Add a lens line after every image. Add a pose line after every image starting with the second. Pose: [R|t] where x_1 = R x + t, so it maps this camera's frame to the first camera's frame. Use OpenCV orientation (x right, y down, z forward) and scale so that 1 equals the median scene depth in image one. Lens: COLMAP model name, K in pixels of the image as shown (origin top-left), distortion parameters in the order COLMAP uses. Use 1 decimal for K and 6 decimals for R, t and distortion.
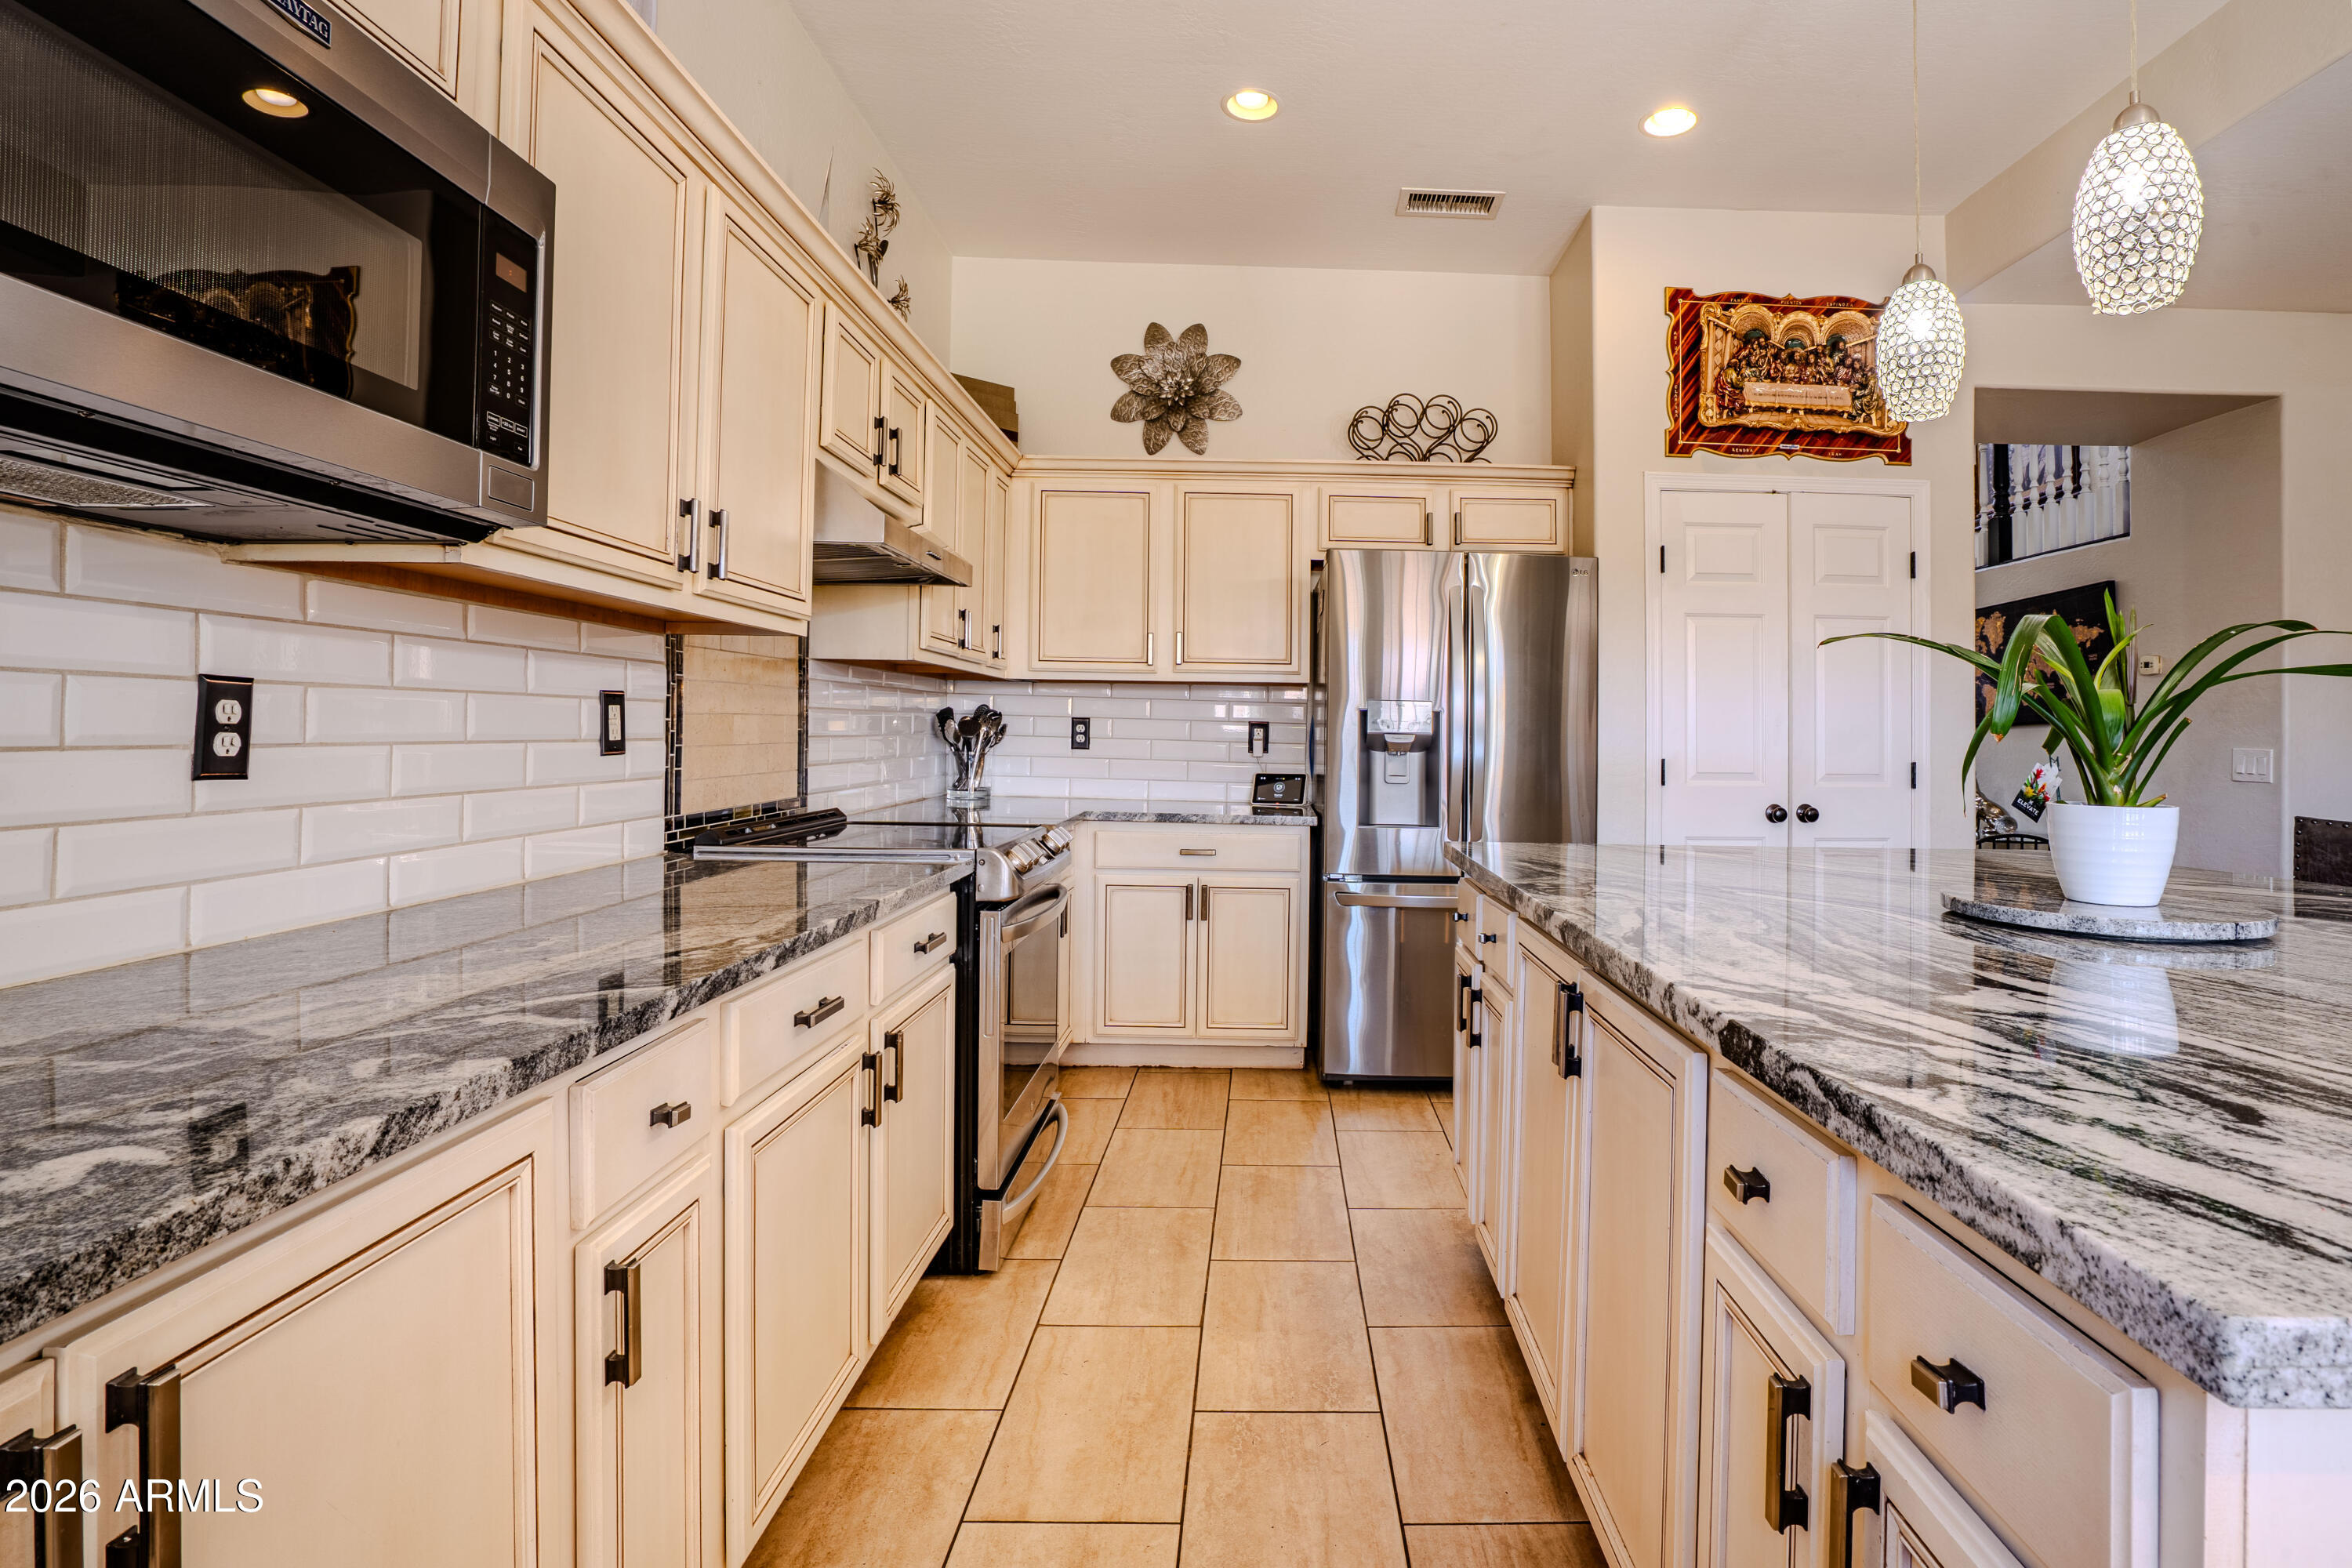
lens RADIAL K [[1164.3, 0, 1294.5], [0, 1164.3, 725.2], [0, 0, 1]] dist [-0.065755, 0.033690]
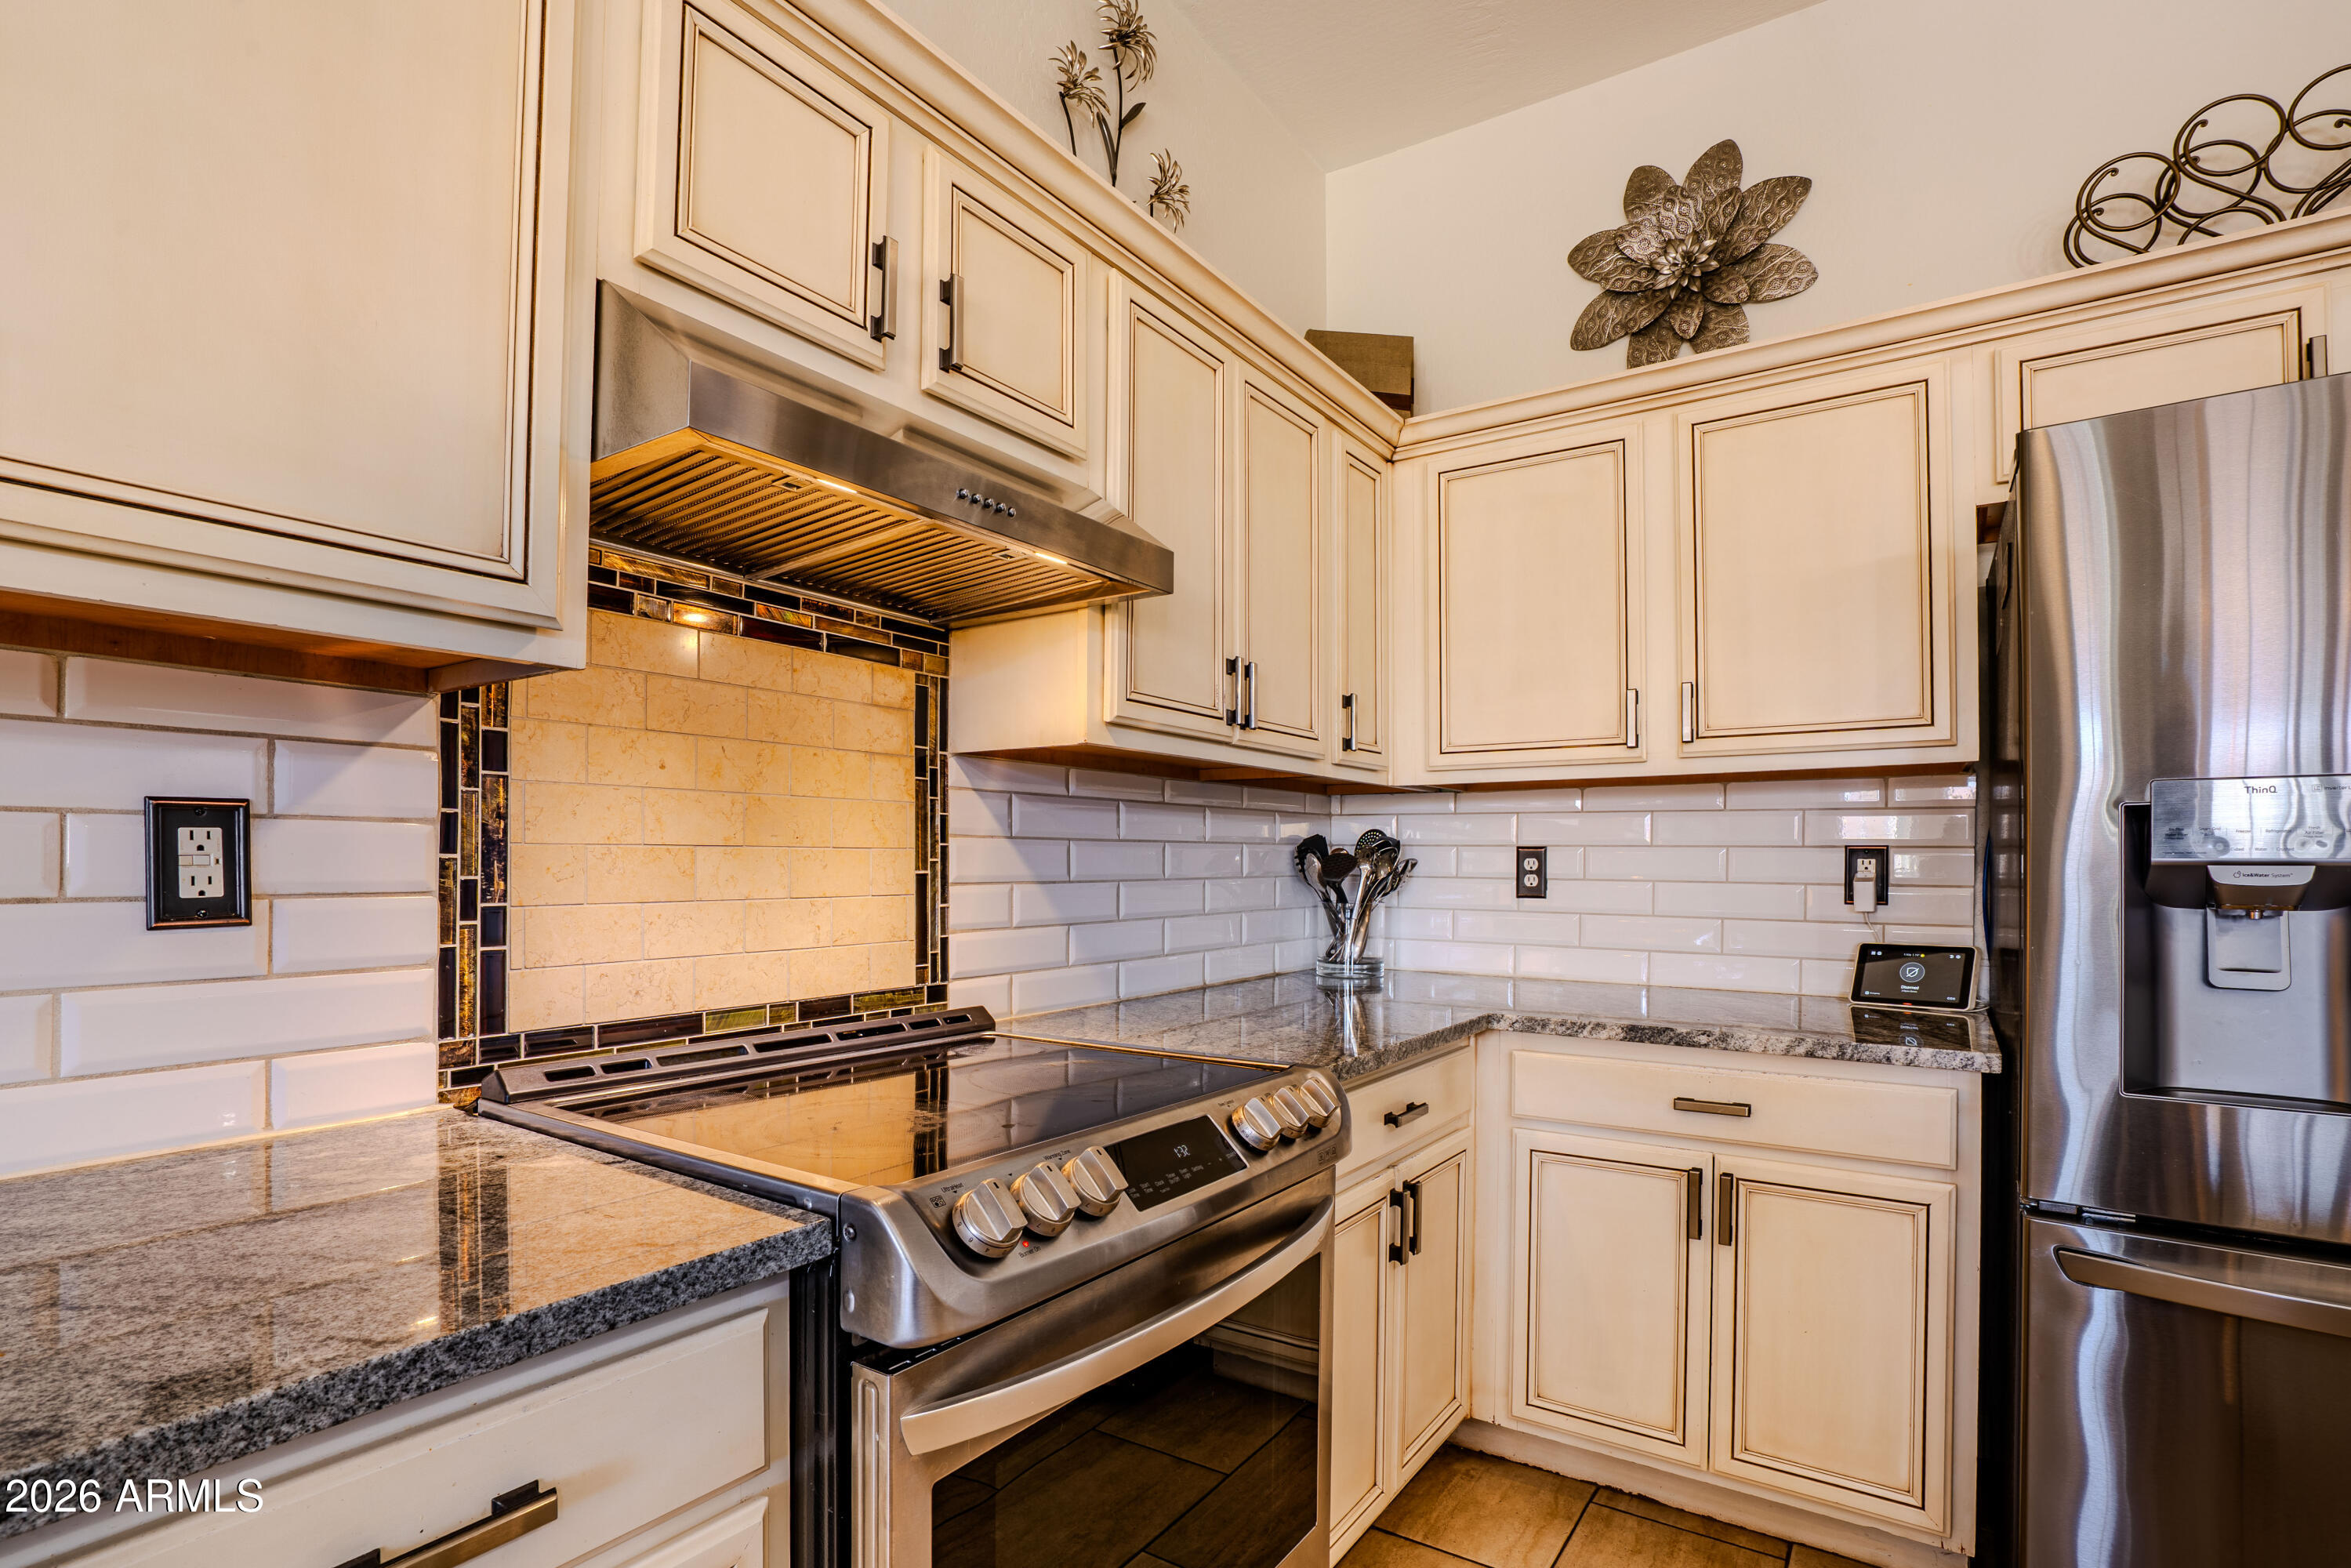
lens RADIAL K [[1126.3, 0, 1166.3], [0, 1126.3, 868.5], [0, 0, 1]] dist [-0.056761, 0.018258]
pose [[0.802185, -0.011854, -0.596958, 0.014301], [0.013820, 0.999904, -0.001284, 0.003669], [0.596916, -0.007220, 0.802272, 0.469260]]
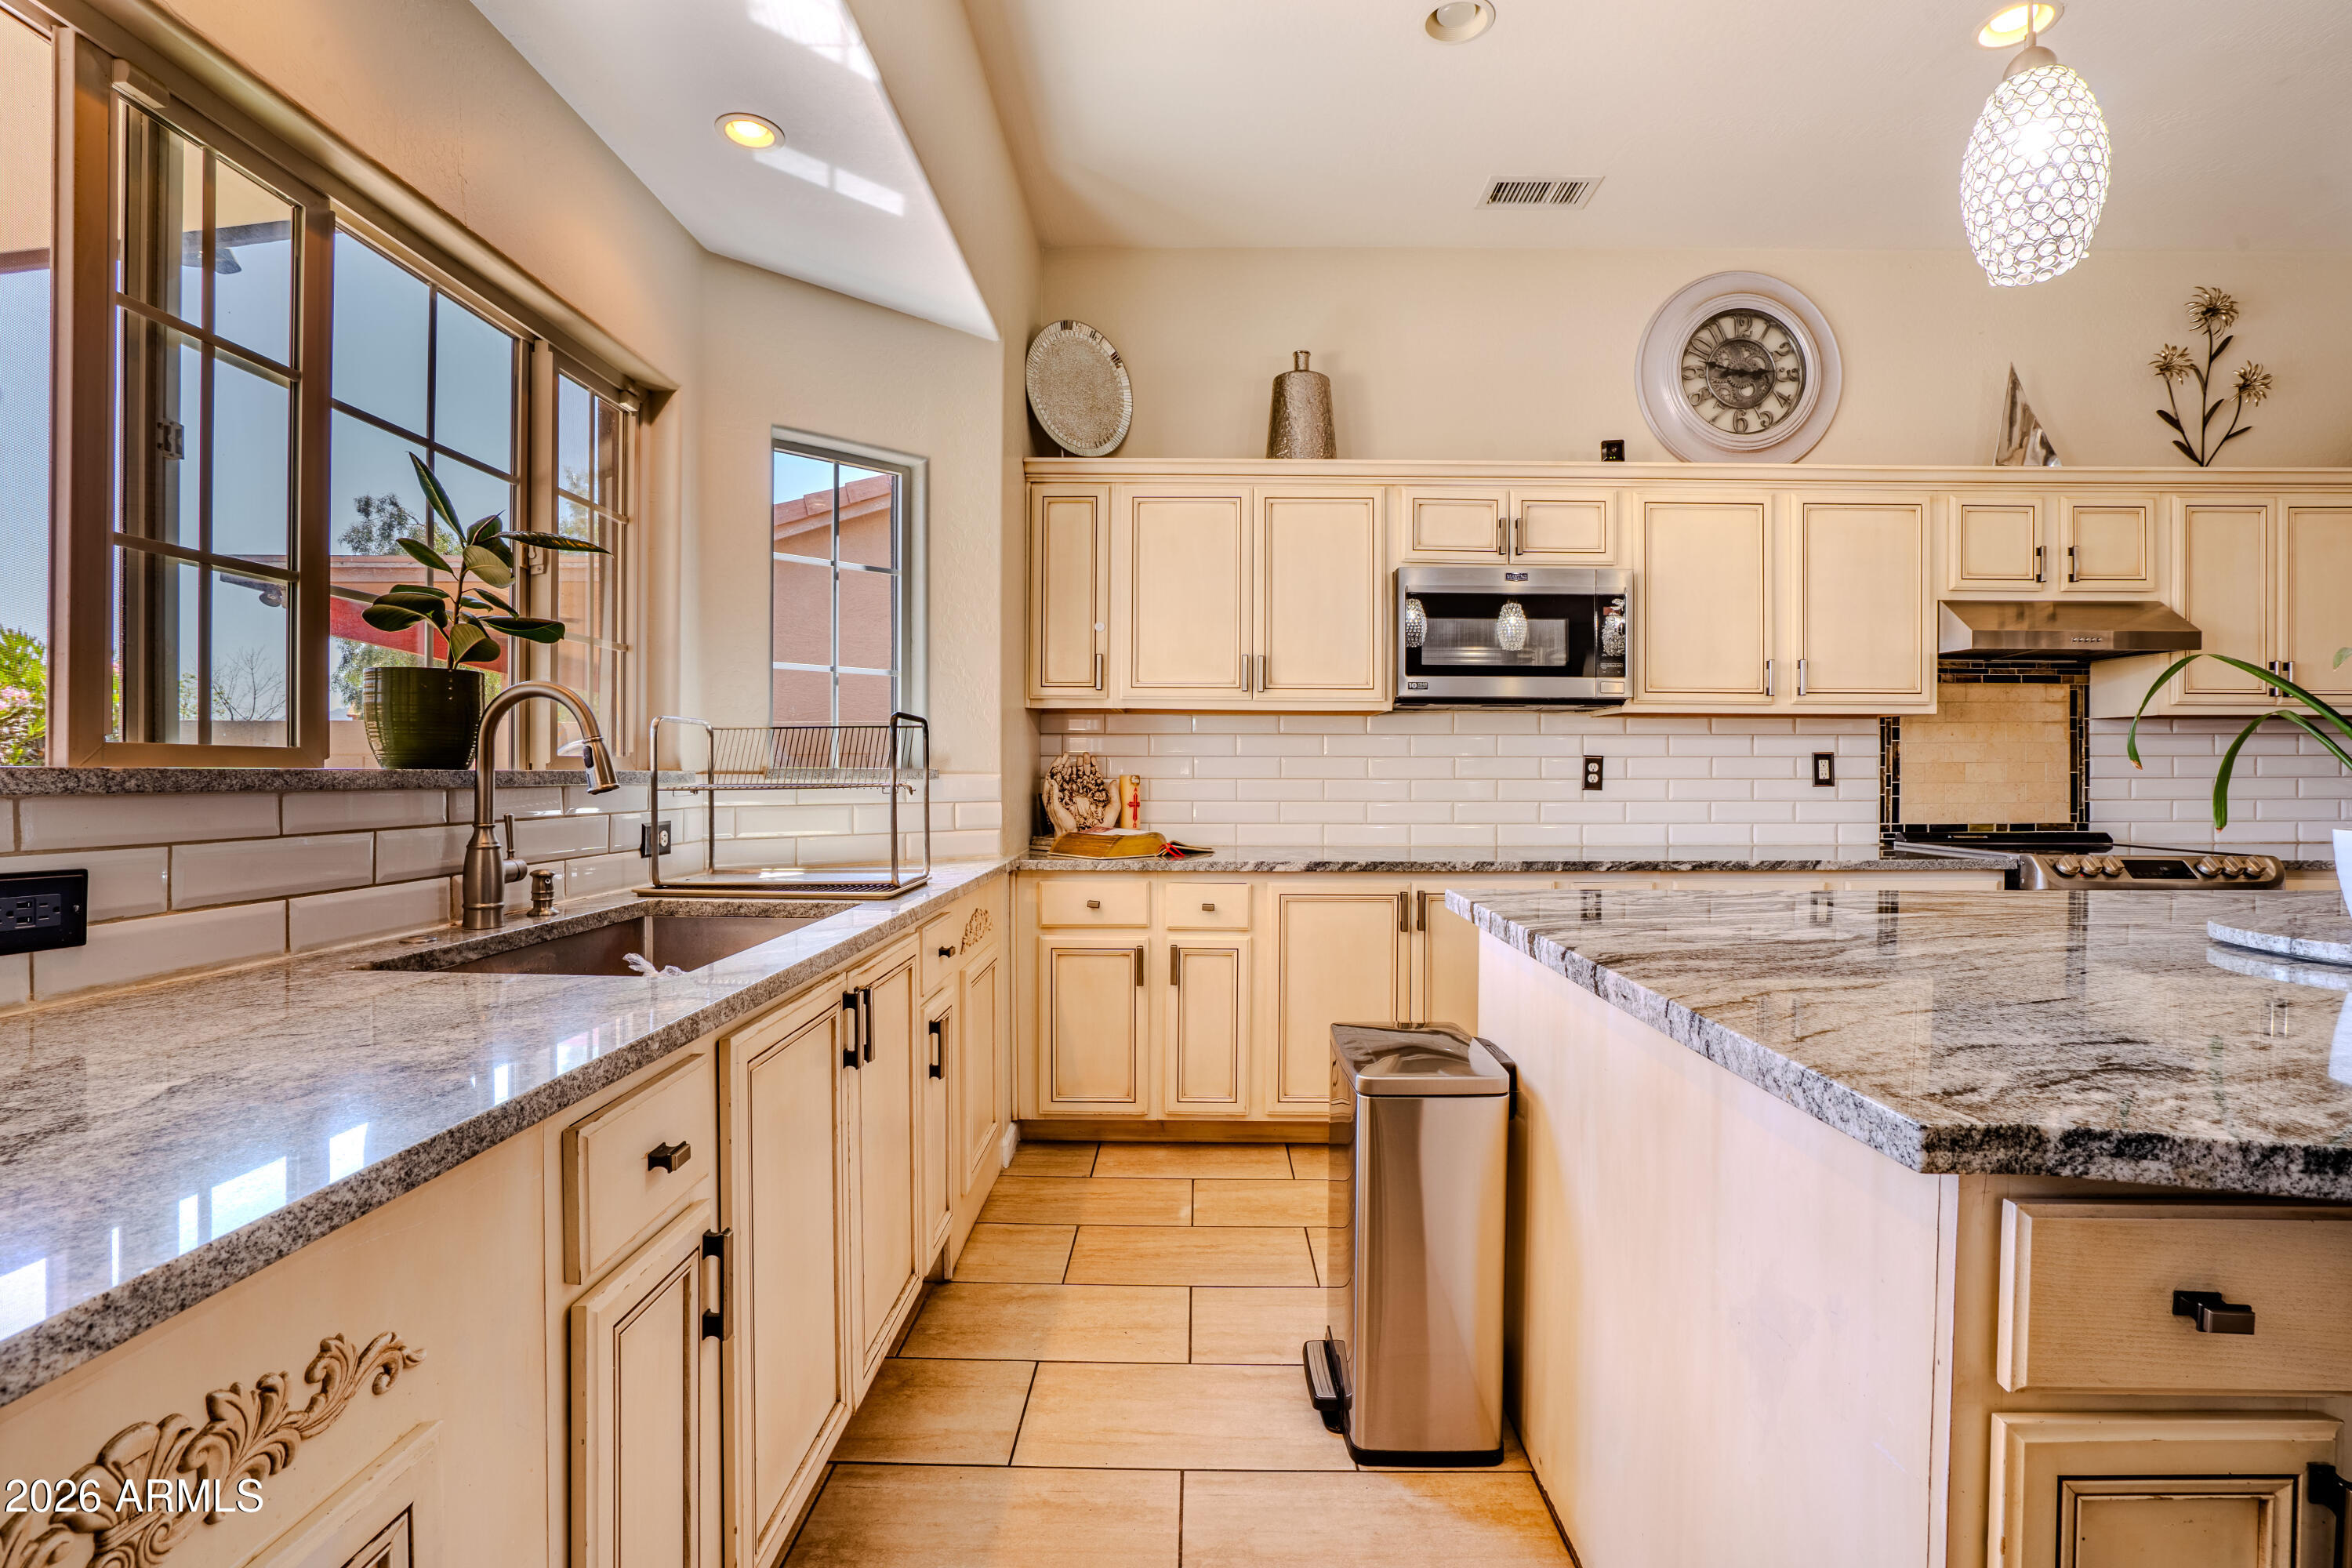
lens RADIAL K [[1088.9, 0, 1180.4], [0, 1088.9, 776.1], [0, 0, 1]] dist [-0.061415, 0.023427]
pose [[-0.052092, -0.008466, -0.998606, 0.658663], [0.006143, 0.999942, -0.008798, 0.009667], [0.998623, -0.006593, -0.052037, 0.016255]]
